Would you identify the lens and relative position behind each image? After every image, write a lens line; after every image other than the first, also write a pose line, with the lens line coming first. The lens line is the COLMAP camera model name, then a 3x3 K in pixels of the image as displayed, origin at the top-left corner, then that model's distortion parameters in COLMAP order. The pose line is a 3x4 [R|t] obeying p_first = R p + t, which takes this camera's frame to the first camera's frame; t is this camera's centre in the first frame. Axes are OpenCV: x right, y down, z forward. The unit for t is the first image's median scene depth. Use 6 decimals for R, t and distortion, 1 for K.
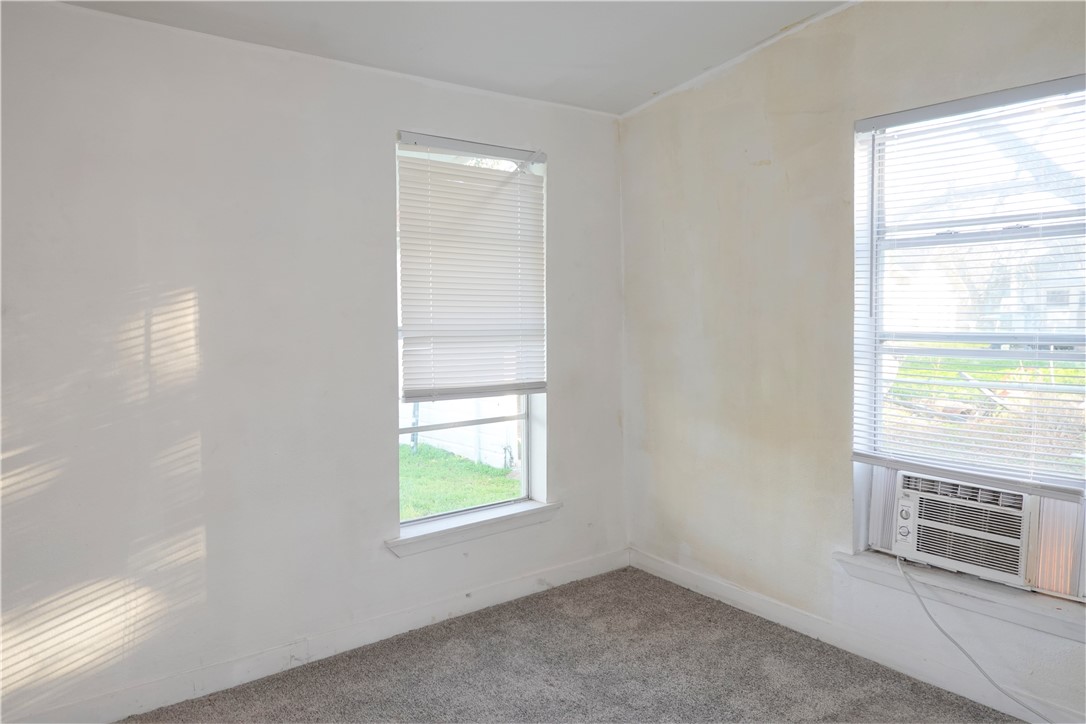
lens RADIAL K [[721.0, 0, 543.8], [0, 721.0, 360.9], [0, 0, 1]] dist [0.002359, -0.001166]
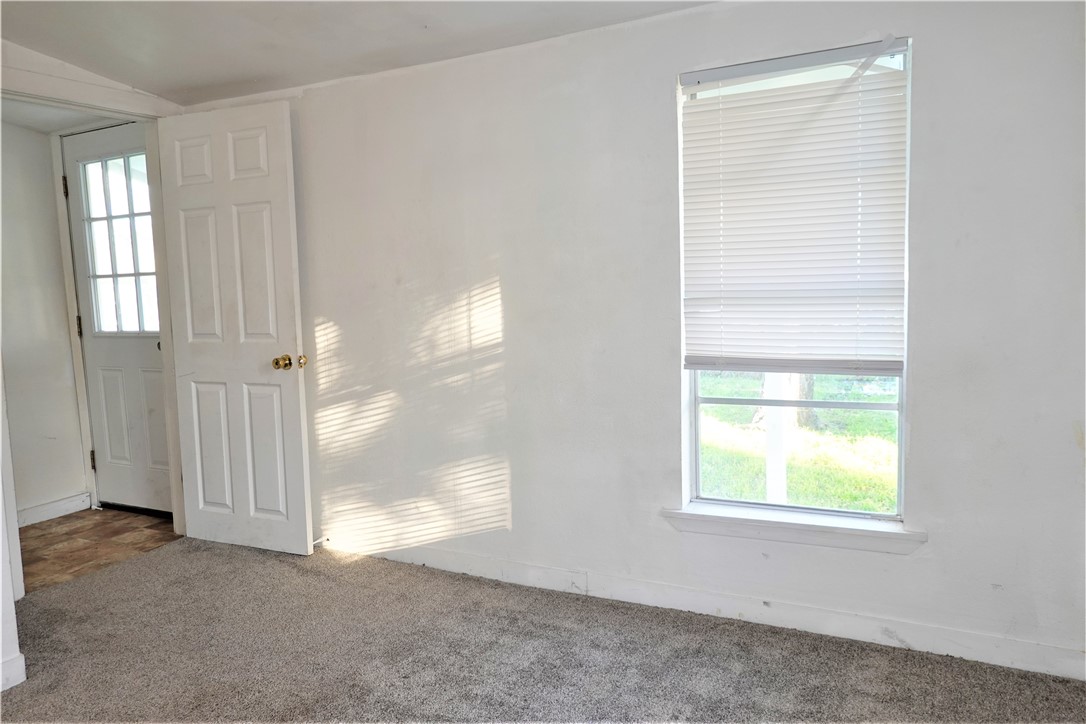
lens RADIAL K [[733.8, 0, 541.7], [0, 733.8, 356.2], [0, 0, 1]] dist [0.003890, 0.004132]
pose [[0.438988, 0.074343, -0.895412, 0.524747], [-0.029689, 0.997227, 0.068241, -0.016402], [0.898002, -0.003373, 0.439978, 0.378370]]
